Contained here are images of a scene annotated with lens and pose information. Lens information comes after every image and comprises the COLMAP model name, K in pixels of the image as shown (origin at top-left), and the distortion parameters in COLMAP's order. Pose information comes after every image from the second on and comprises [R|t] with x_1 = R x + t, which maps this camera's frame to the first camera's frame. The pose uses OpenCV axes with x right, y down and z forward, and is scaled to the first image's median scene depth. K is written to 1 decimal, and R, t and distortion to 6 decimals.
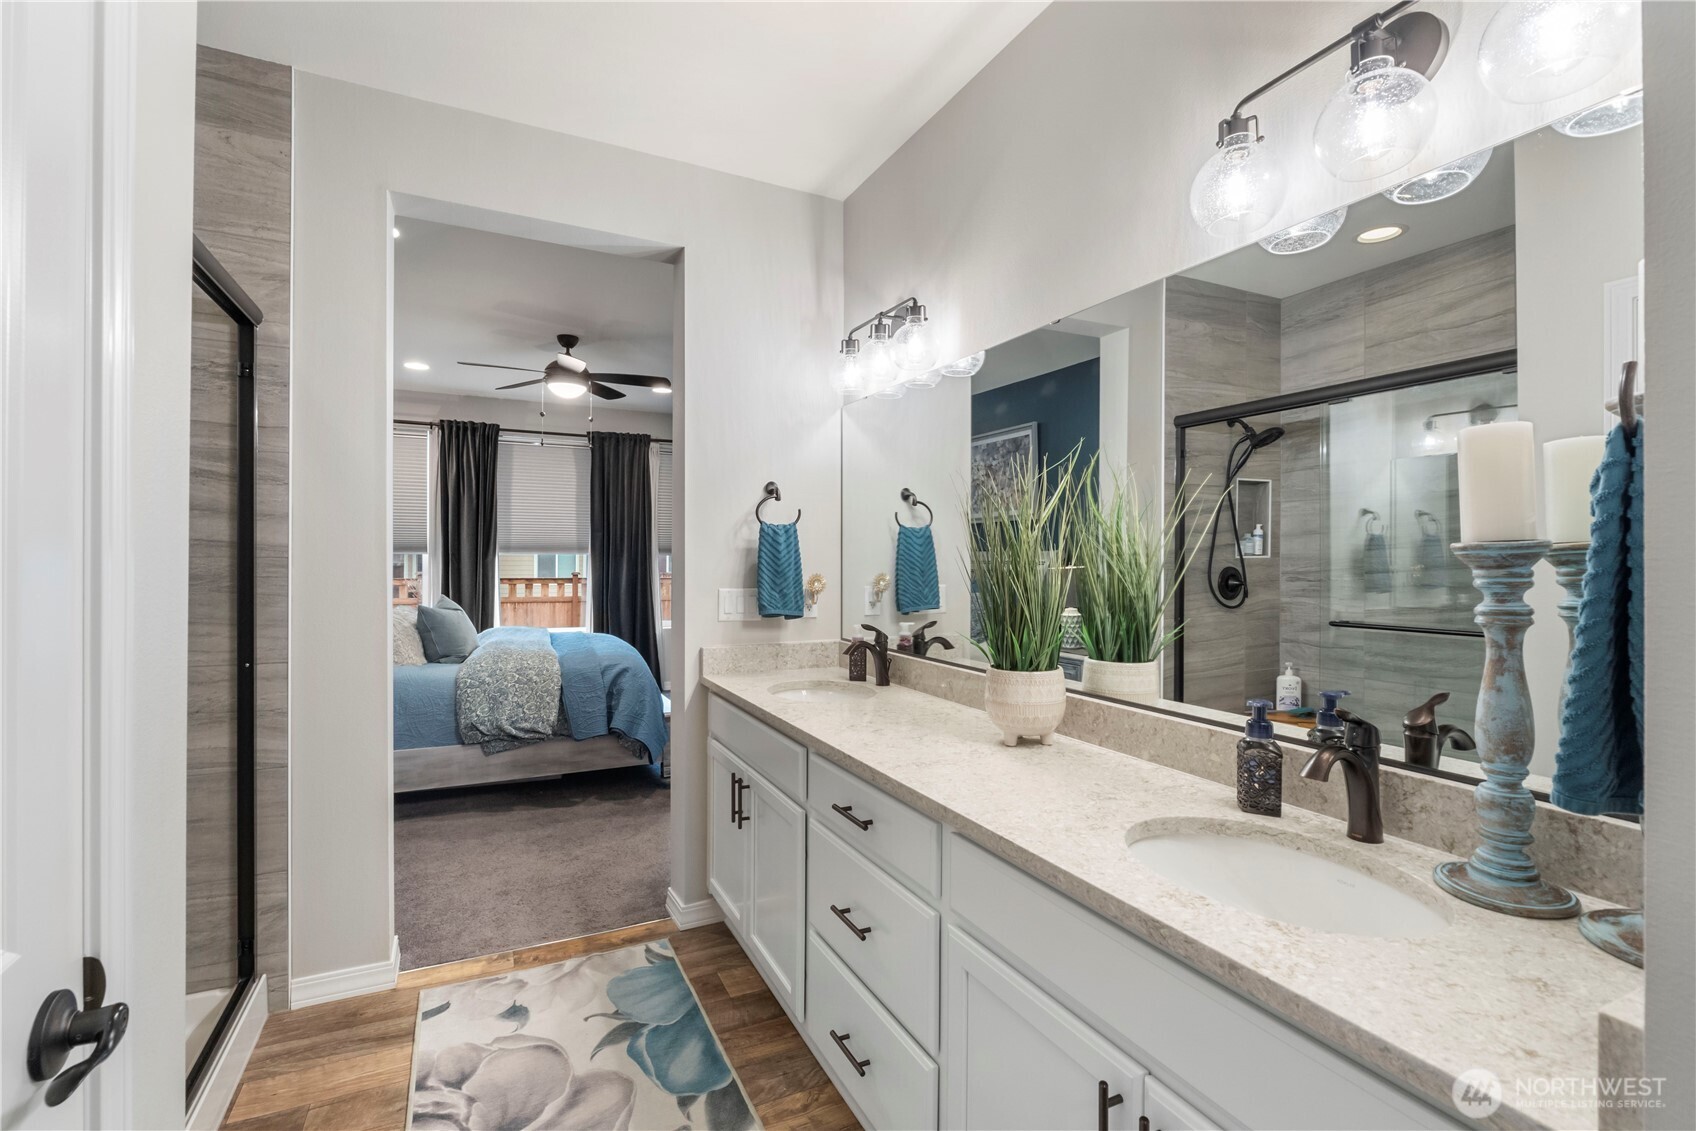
lens RADIAL K [[761.5, 0, 848.0], [0, 761.5, 565.5], [0, 0, 1]] dist [0.002325, 0.000081]
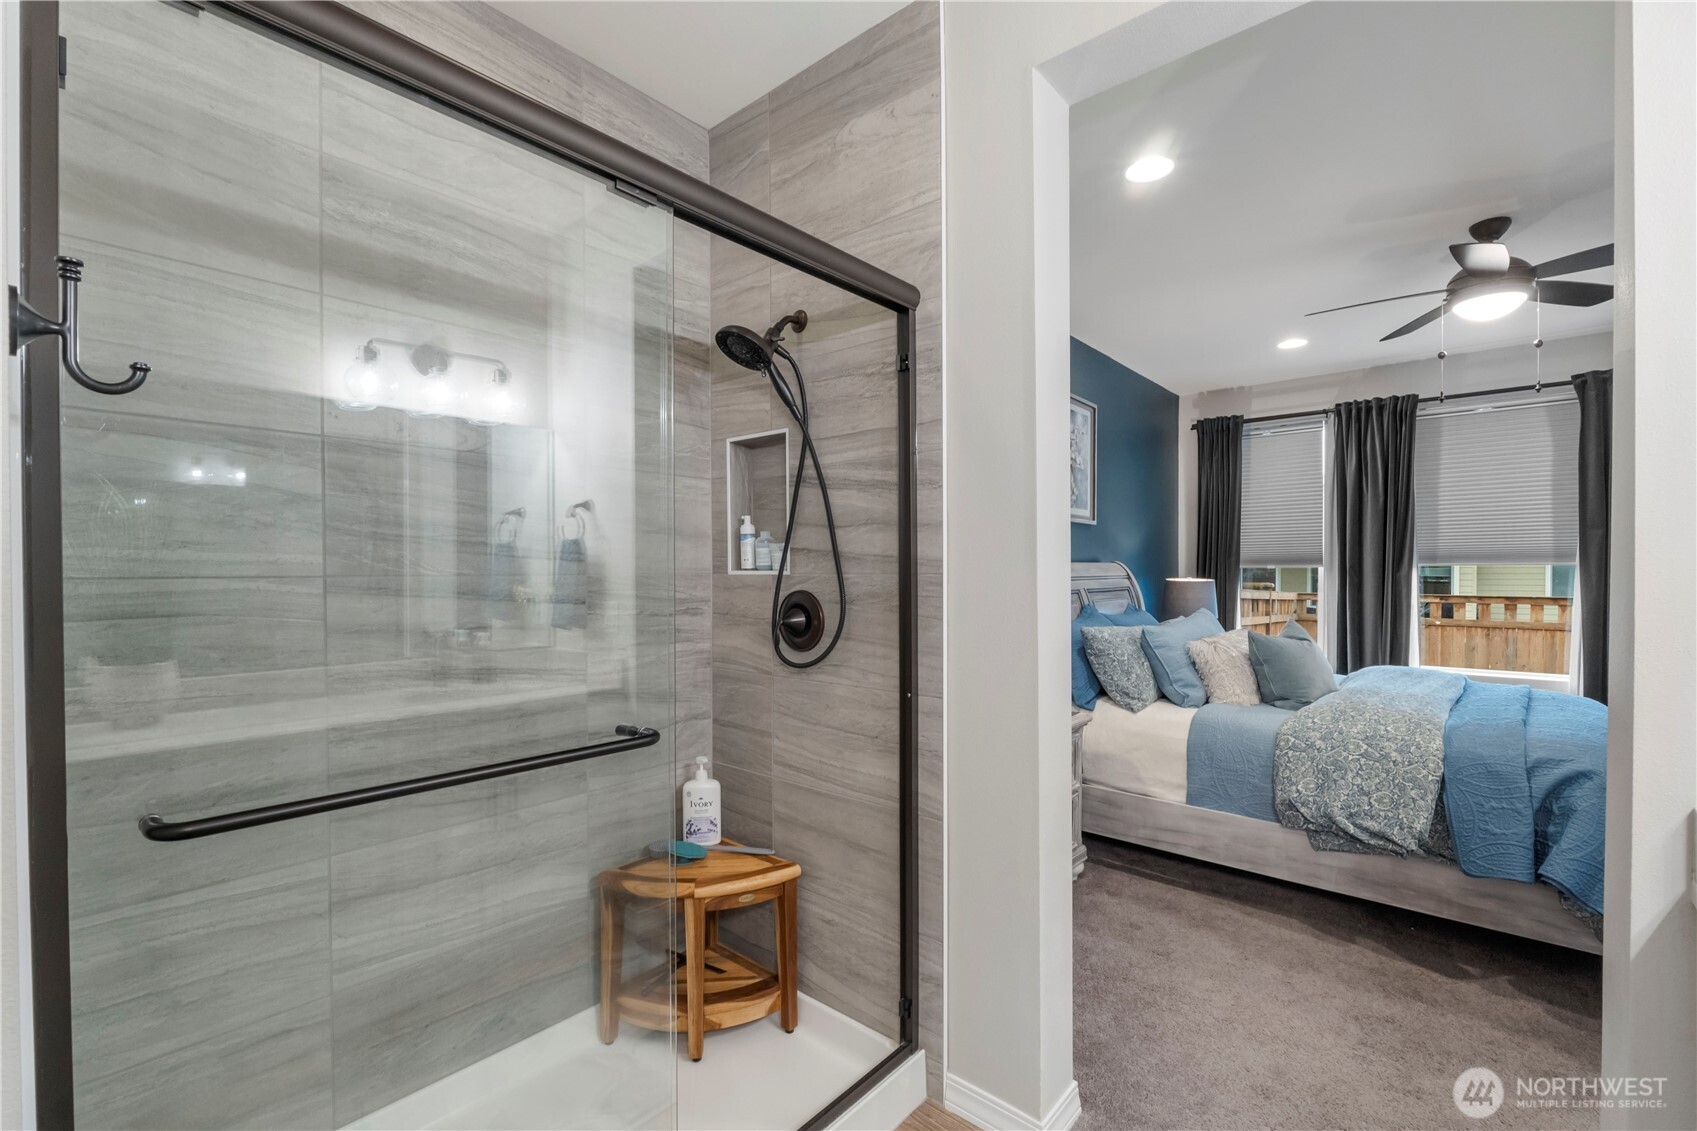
lens RADIAL K [[727.0, 0, 840.3], [0, 727.0, 580.4], [0, 0, 1]] dist [-0.012014, 0.000238]
pose [[0.378876, 0.004738, -0.925435, -0.019680], [-0.002303, 0.999989, 0.004176, -0.003445], [0.925444, 0.000549, 0.378883, 0.328828]]
